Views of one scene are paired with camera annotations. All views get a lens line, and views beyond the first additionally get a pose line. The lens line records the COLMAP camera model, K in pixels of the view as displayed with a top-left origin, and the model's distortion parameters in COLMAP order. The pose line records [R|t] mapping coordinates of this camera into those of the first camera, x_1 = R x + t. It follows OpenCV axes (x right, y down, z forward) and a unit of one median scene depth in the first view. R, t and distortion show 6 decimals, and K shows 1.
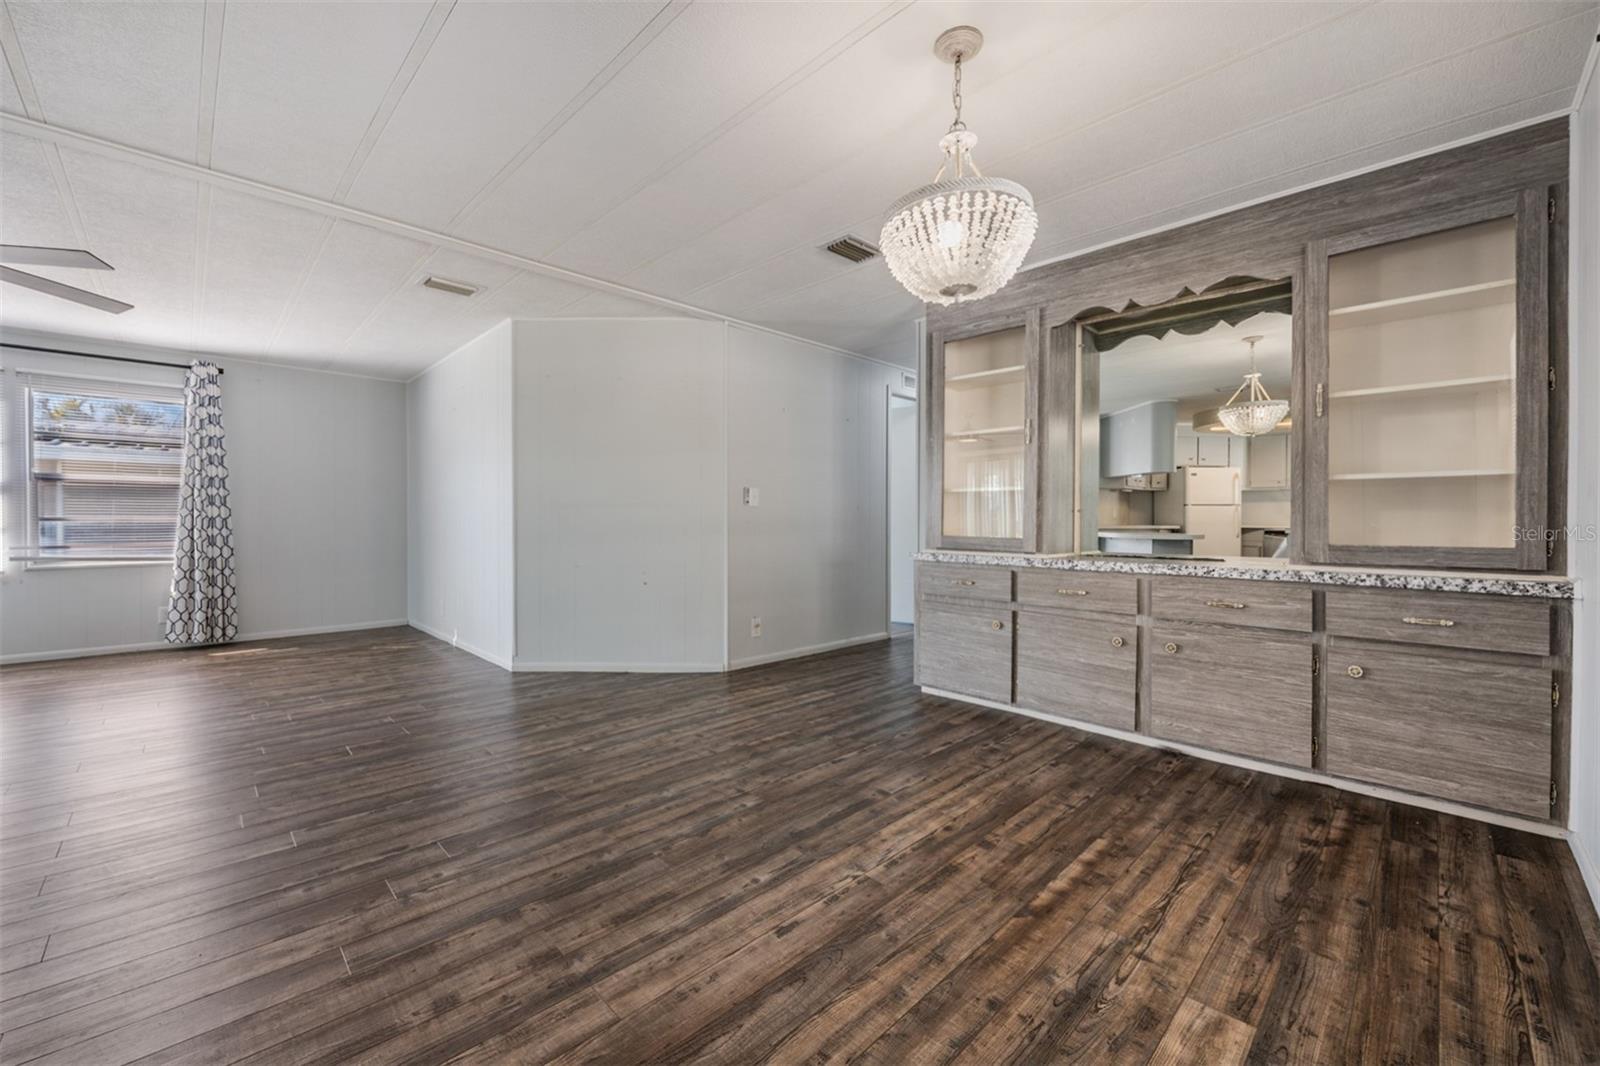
lens RADIAL K [[636.0, 0, 796.2], [0, 636.0, 532.6], [0, 0, 1]] dist [-0.019106, 0.001453]
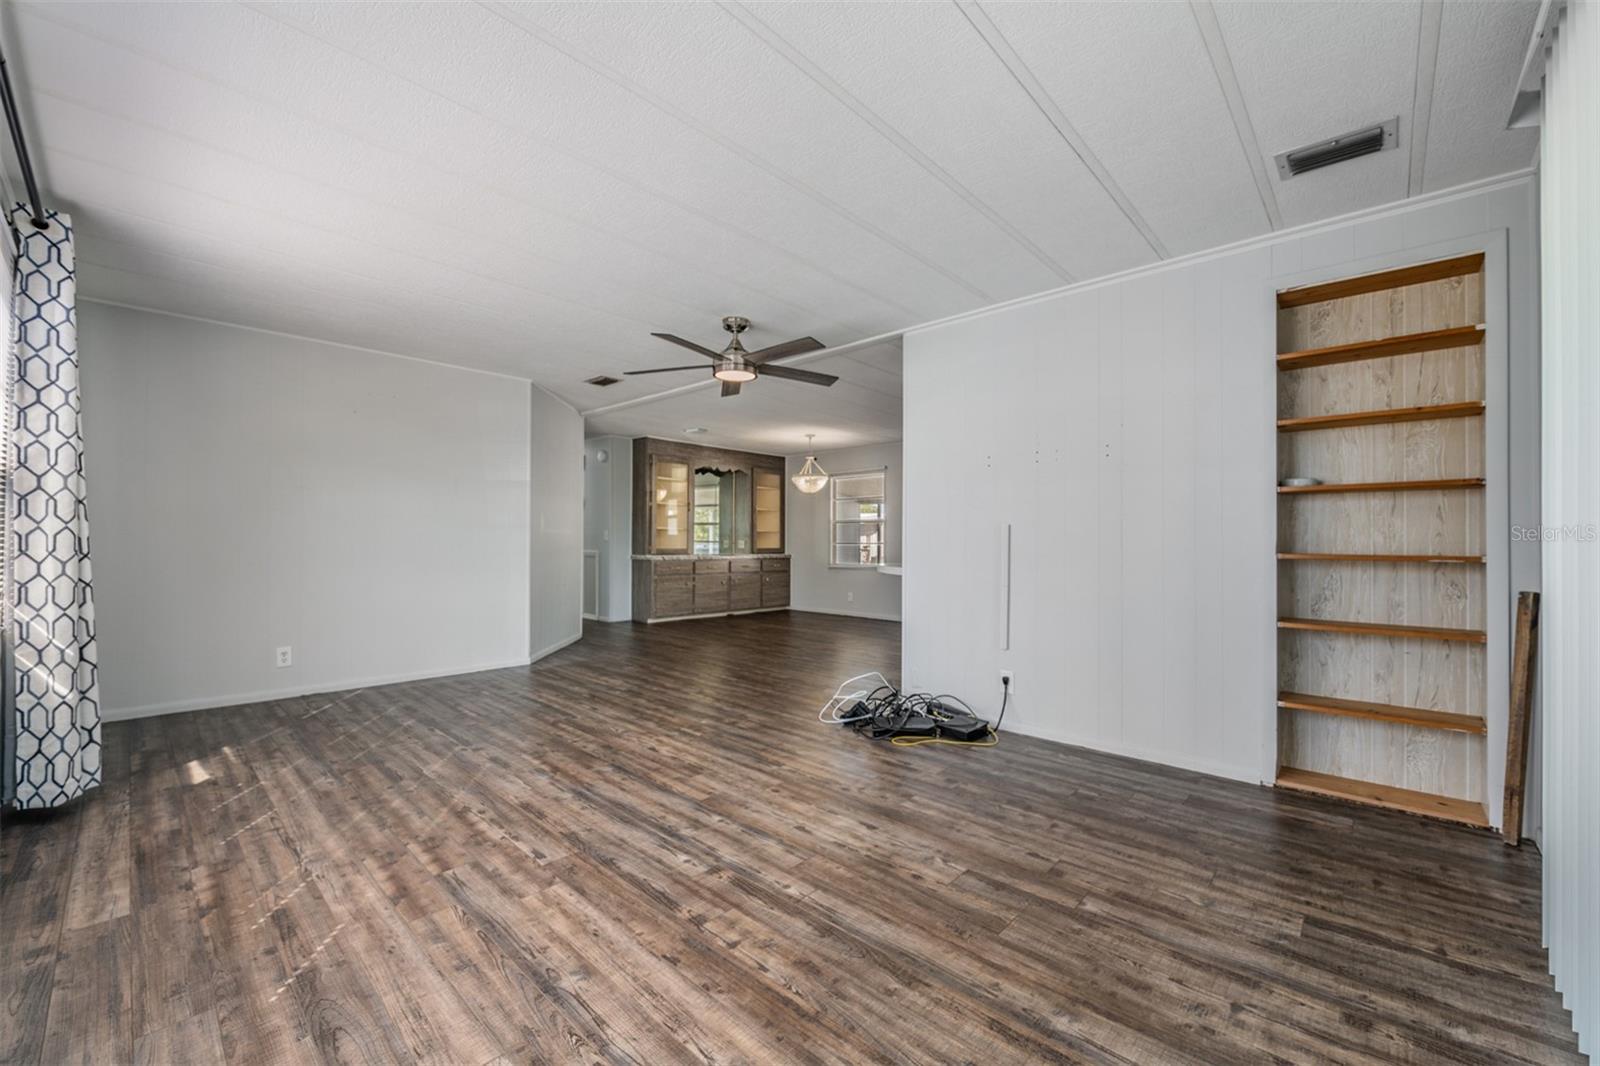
lens RADIAL K [[636.0, 0, 798.9], [0, 636.0, 528.7], [0, 0, 1]] dist [-0.019106, 0.001453]
pose [[-0.046347, 0.015500, 0.998805, -3.046976], [0.008807, 0.999847, -0.015107, -0.037739], [-0.998887, 0.008096, -0.046477, 0.947836]]
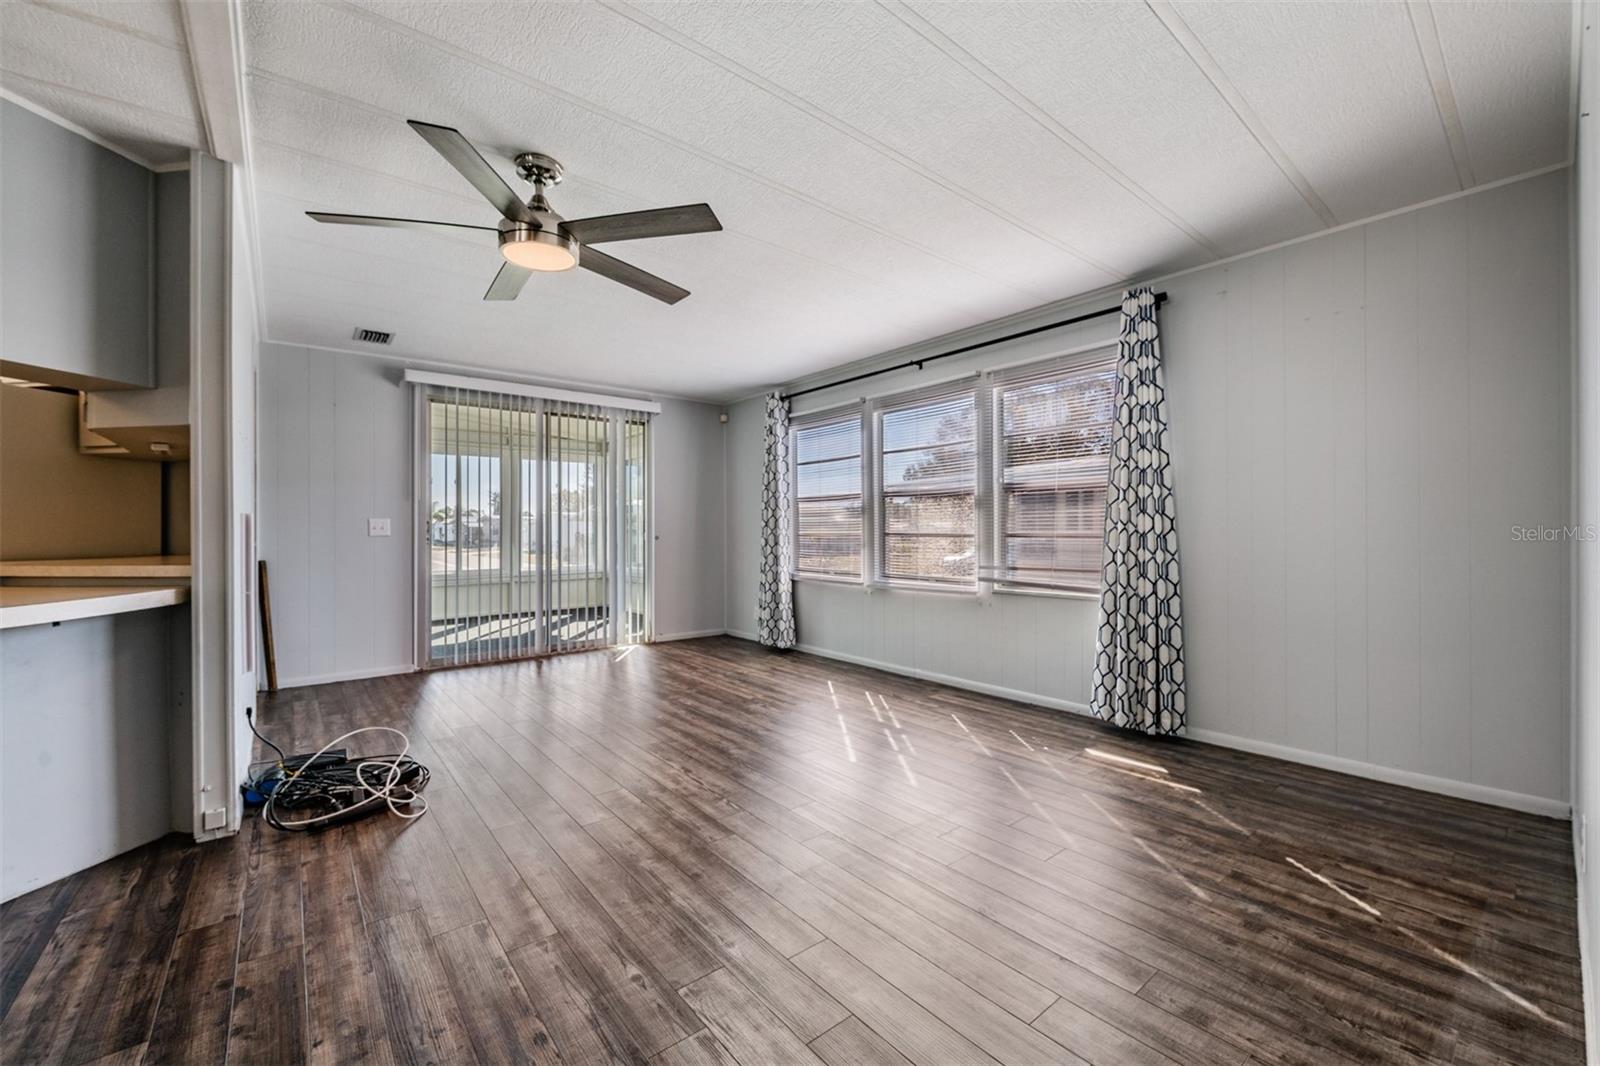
lens RADIAL K [[636.0, 0, 806.1], [0, 636.0, 534.2], [0, 0, 1]] dist [-0.019106, 0.001453]
pose [[-0.085159, -0.000016, -0.996367, -0.567326], [-0.011960, 0.999928, 0.001006, -0.041049], [0.996296, 0.012003, -0.085153, 1.505563]]
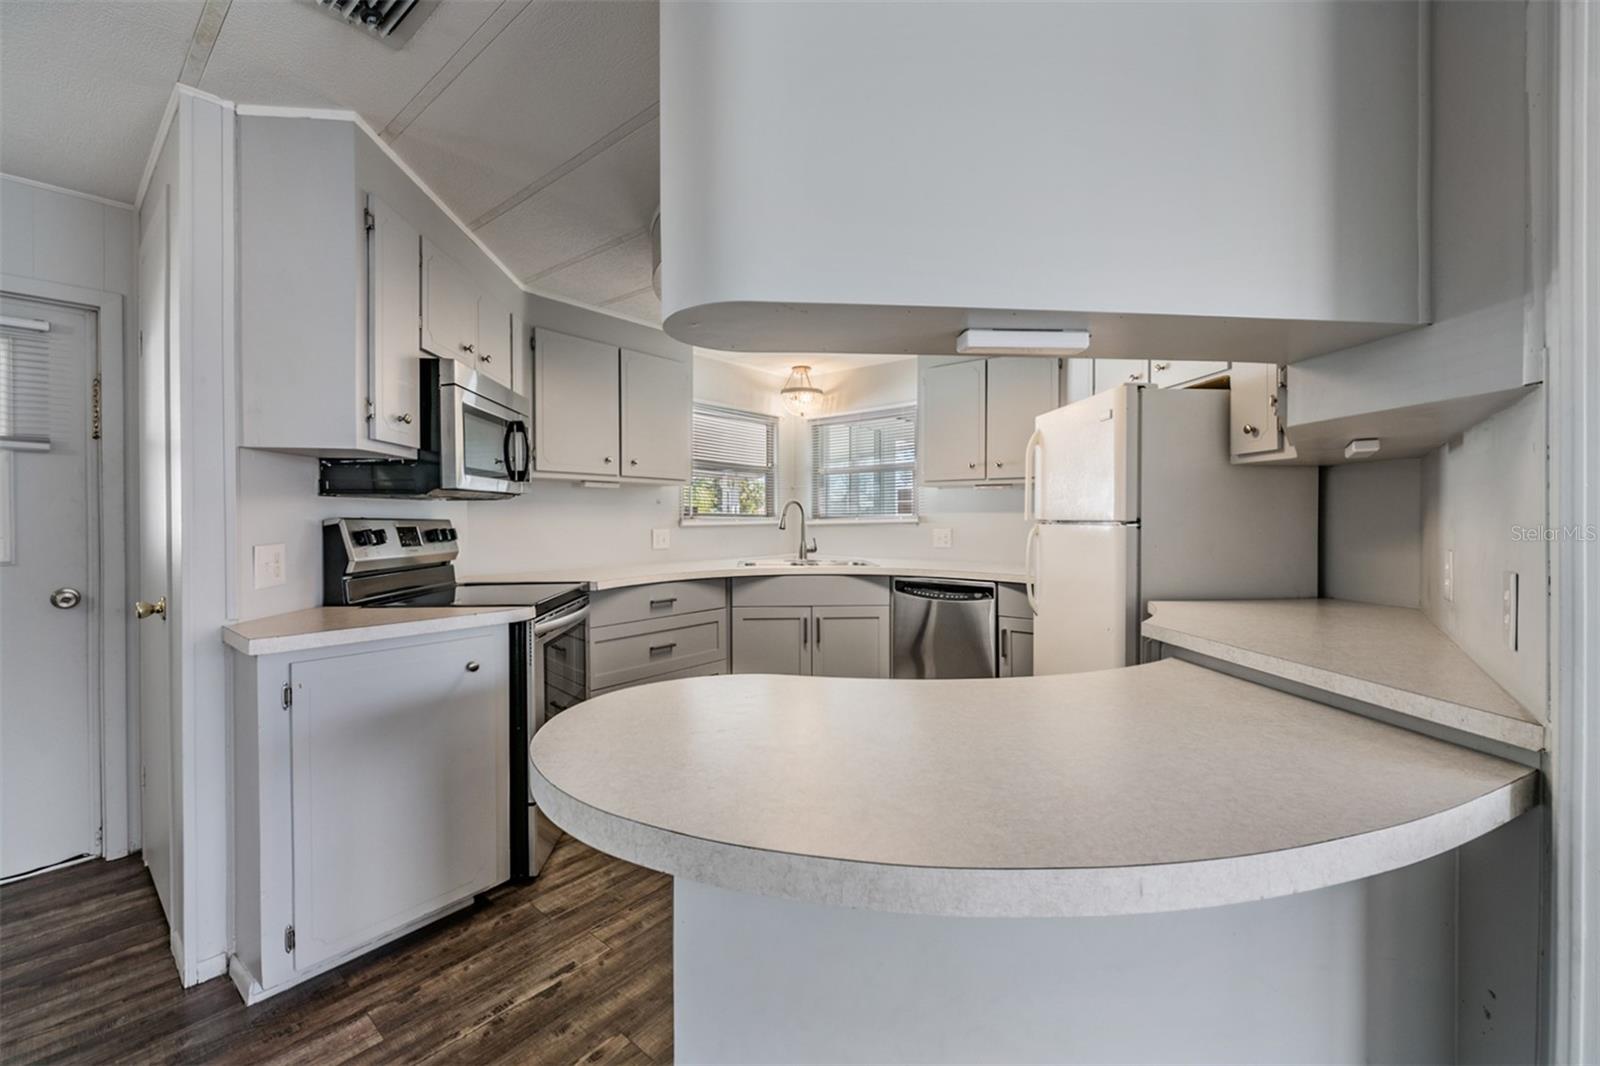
lens RADIAL K [[636.0, 0, 798.6], [0, 636.0, 521.0], [0, 0, 1]] dist [-0.019106, 0.001453]
pose [[-0.994386, -0.006814, -0.105589, -0.908397], [-0.008803, 0.999792, 0.018381, -0.107316], [0.105442, 0.019207, -0.994240, 0.859668]]
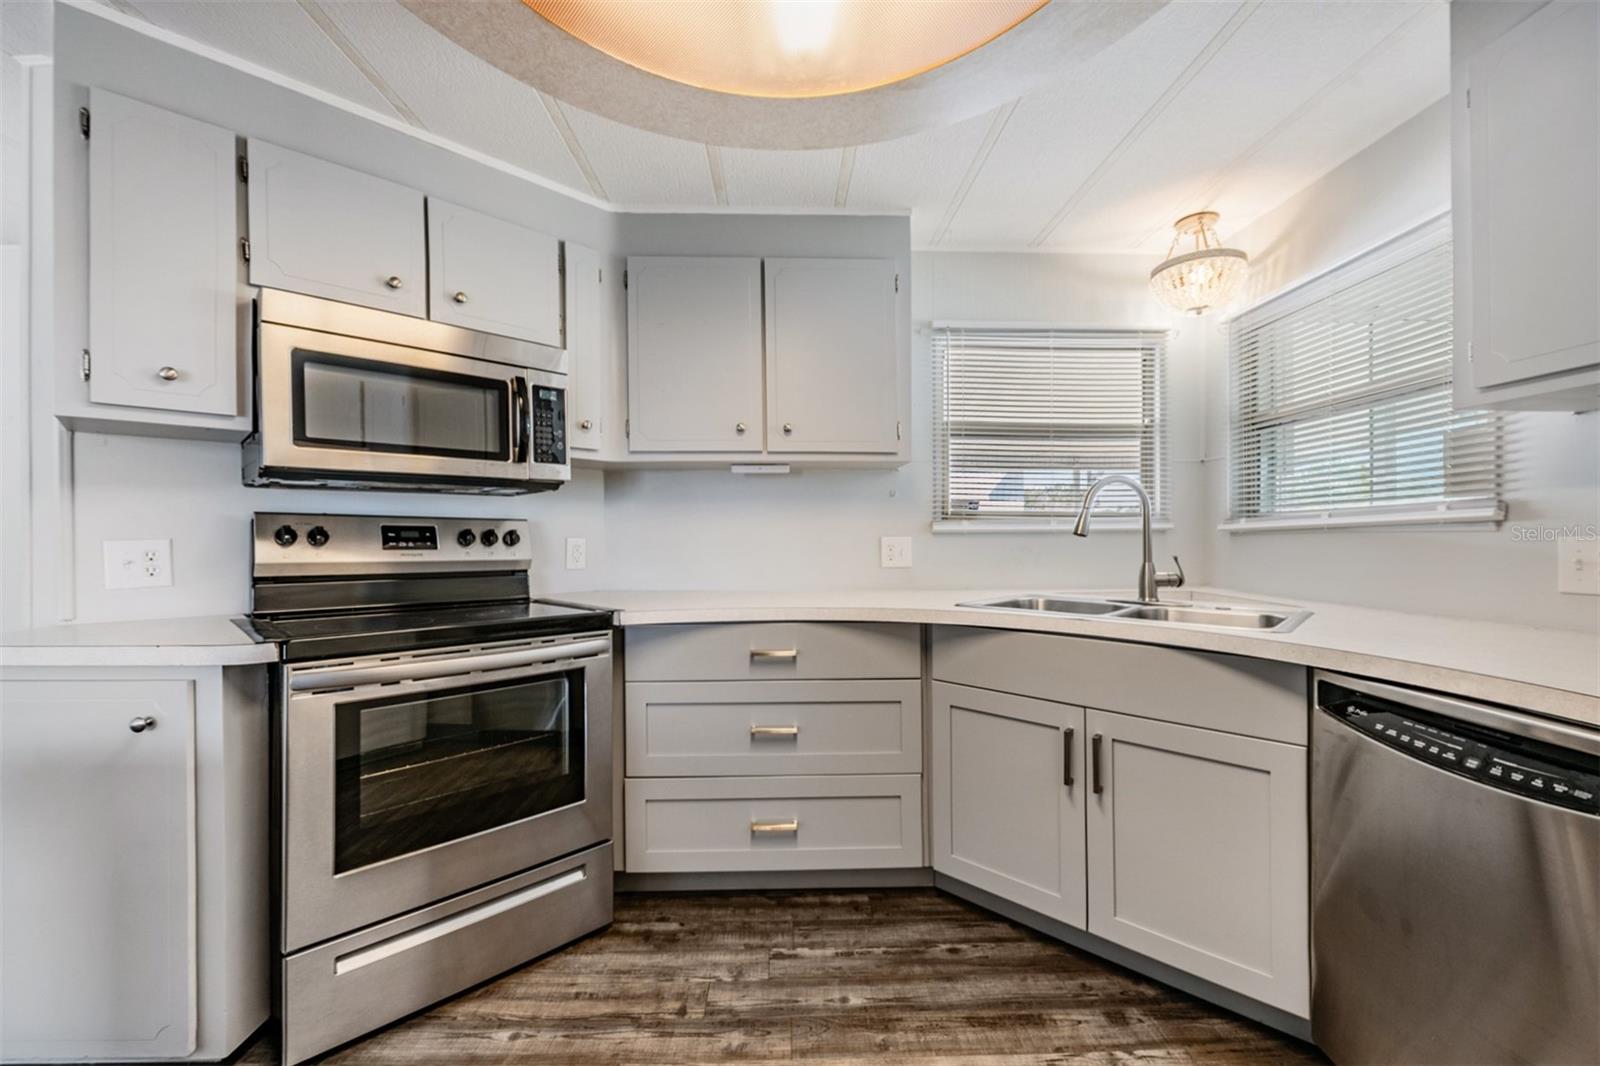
lens RADIAL K [[636.0, 0, 791.8], [0, 636.0, 537.3], [0, 0, 1]] dist [-0.019106, 0.001453]
pose [[-0.733414, -0.009876, 0.679710, -1.343515], [0.004808, 0.999794, 0.019715, -0.070465], [-0.679765, 0.017727, -0.733216, 0.033955]]
